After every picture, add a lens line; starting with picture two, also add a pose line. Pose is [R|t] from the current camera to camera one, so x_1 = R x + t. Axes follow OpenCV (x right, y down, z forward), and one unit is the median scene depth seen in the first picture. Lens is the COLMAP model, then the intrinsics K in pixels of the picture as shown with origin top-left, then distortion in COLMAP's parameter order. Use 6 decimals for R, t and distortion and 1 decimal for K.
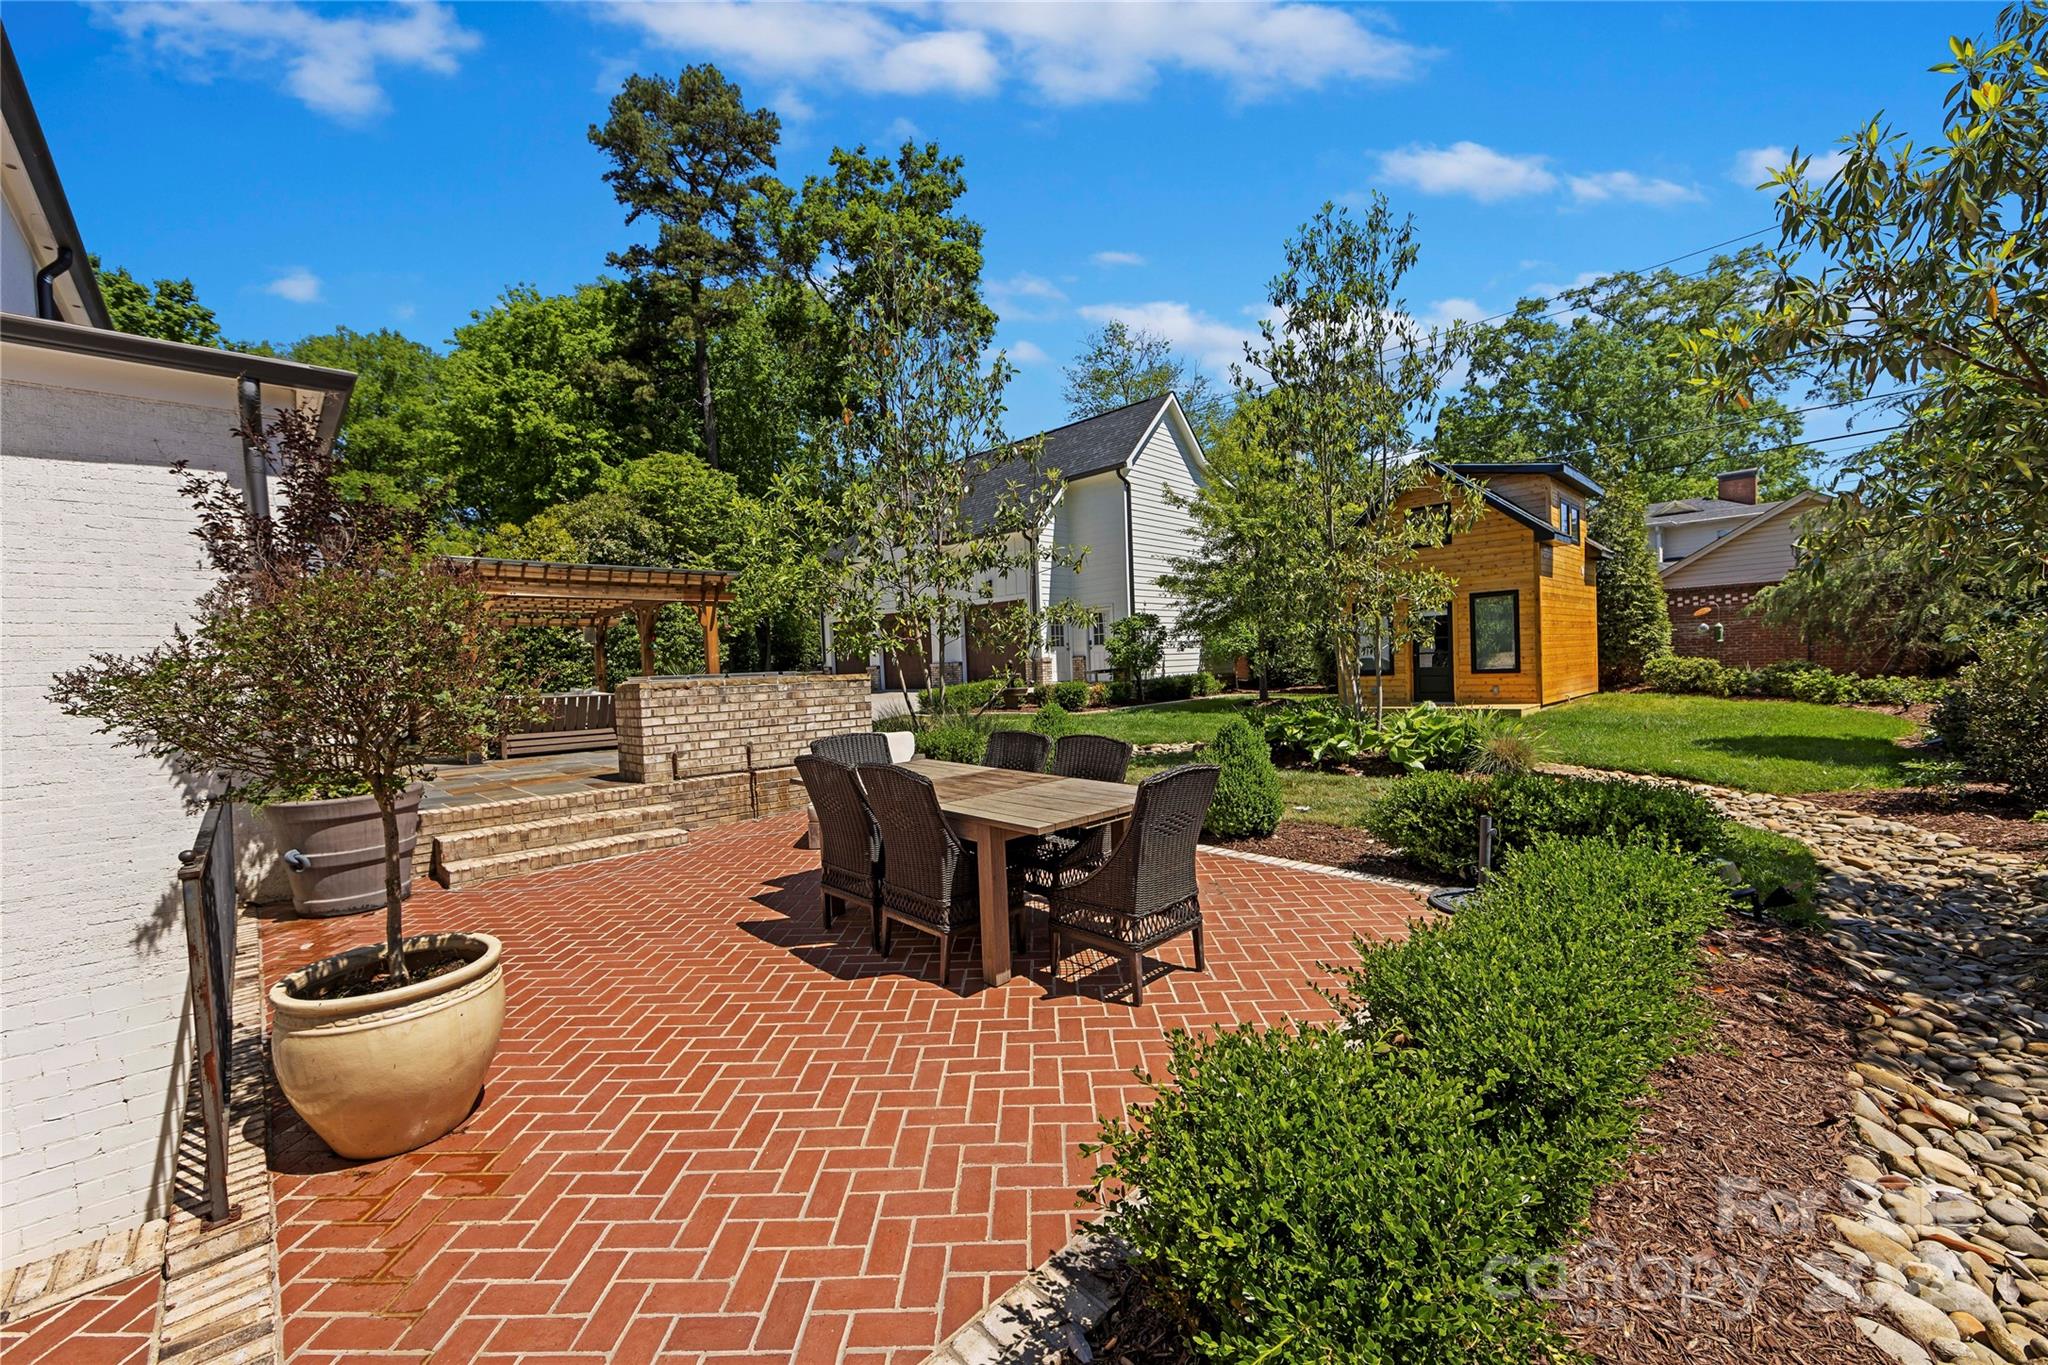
lens RADIAL K [[820.3, 0, 1026.0], [0, 820.3, 700.1], [0, 0, 1]] dist [-0.000101, 0.000140]
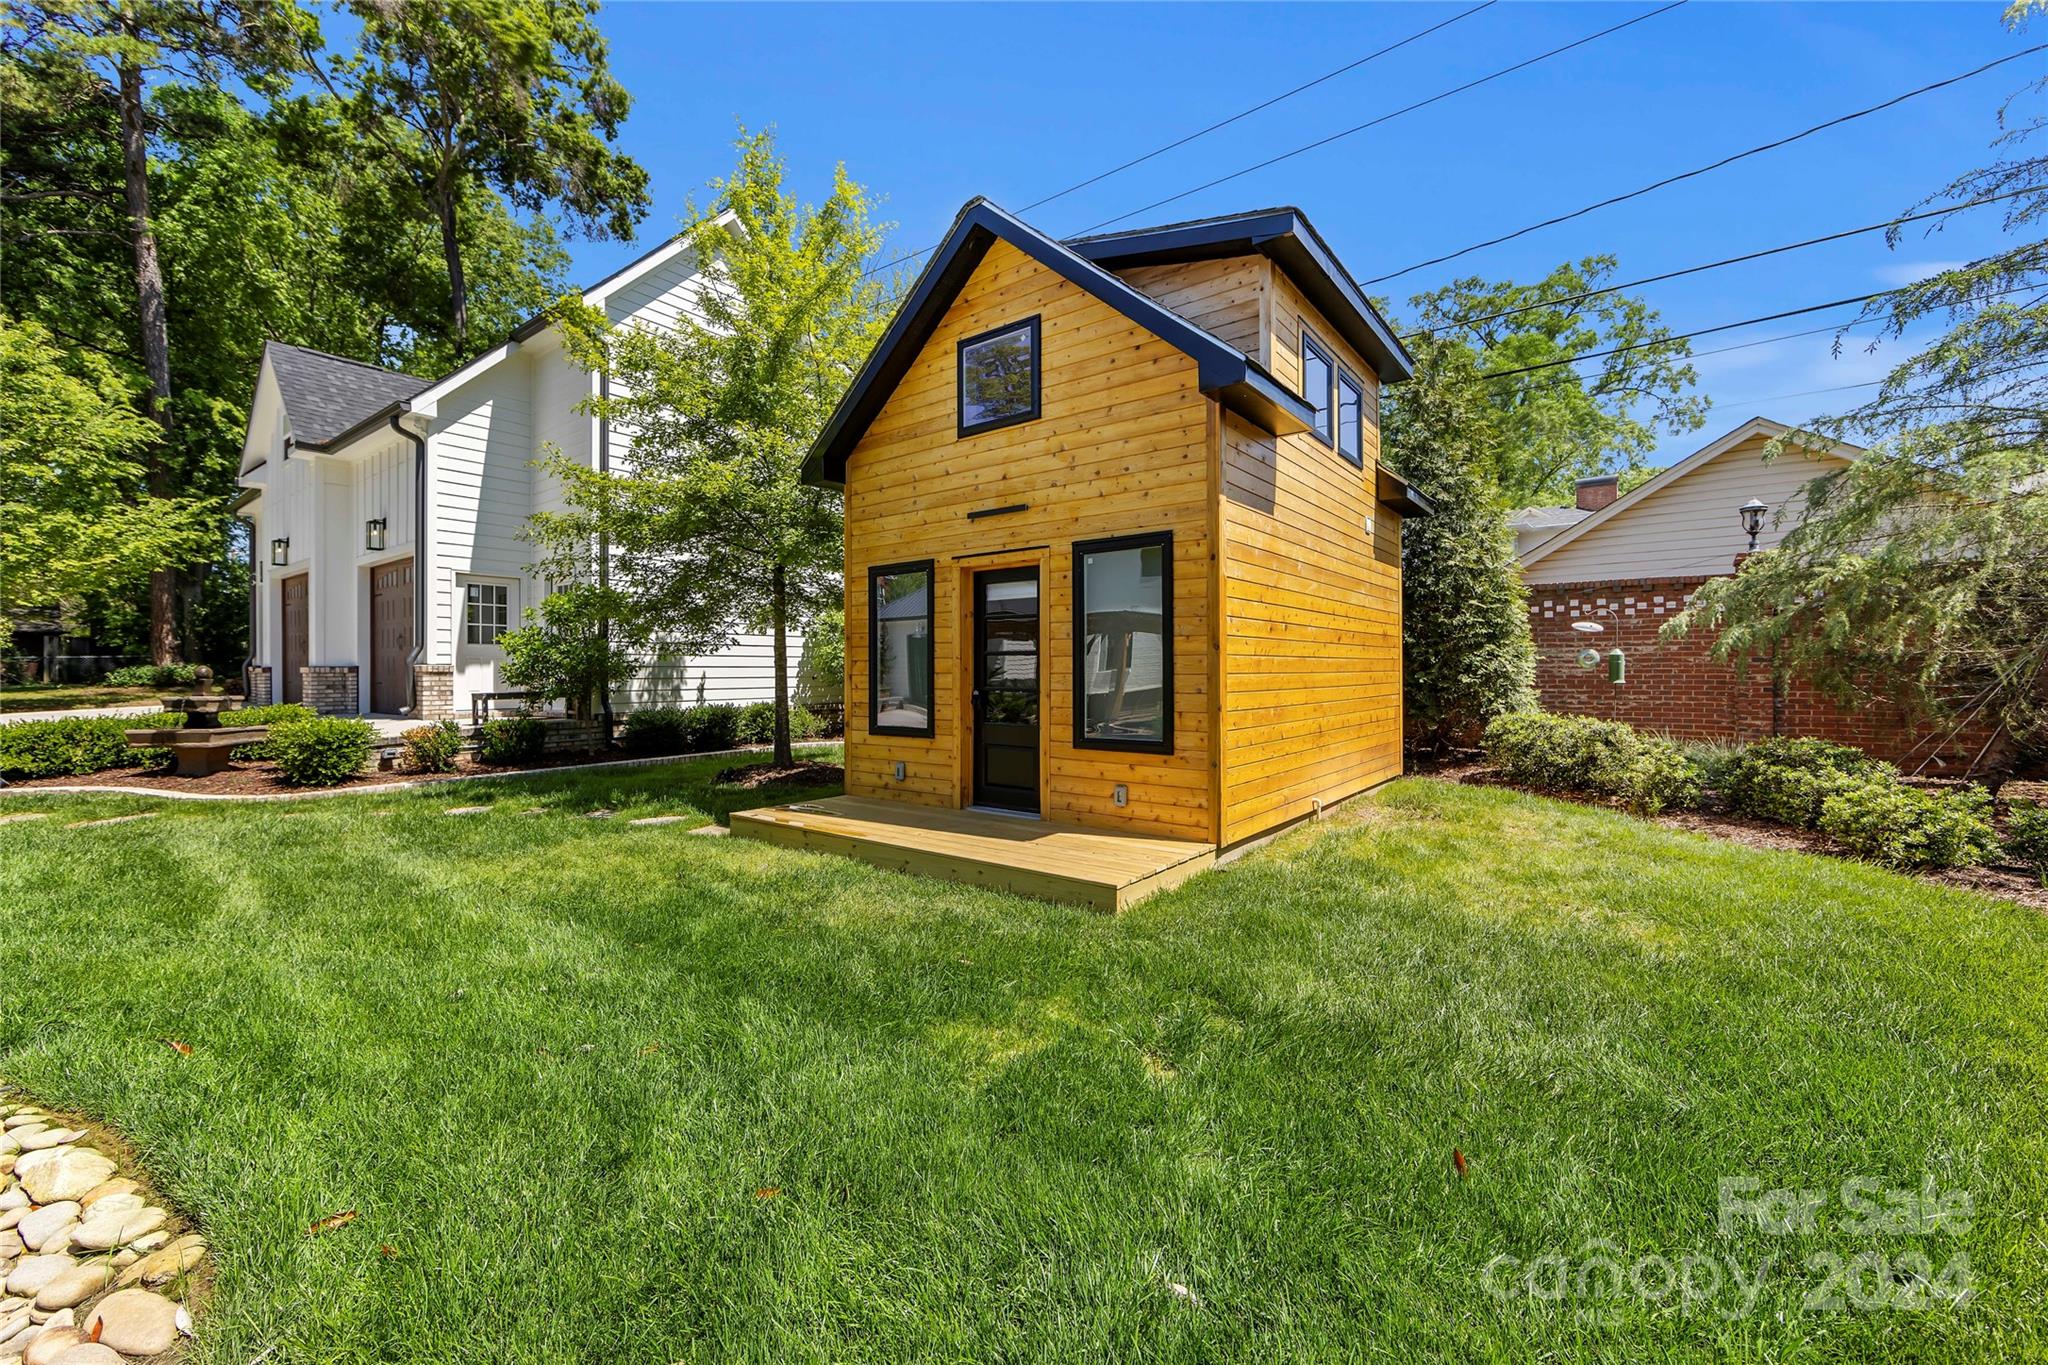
lens RADIAL K [[820.3, 0, 1022.9], [0, 820.3, 673.7], [0, 0, 1]] dist [-0.000101, 0.000140]
pose [[0.991709, 0.041151, 0.121736, 0.413088], [-0.036688, 0.998578, -0.038673, -0.044989], [-0.123154, 0.033886, 0.991809, 0.540158]]
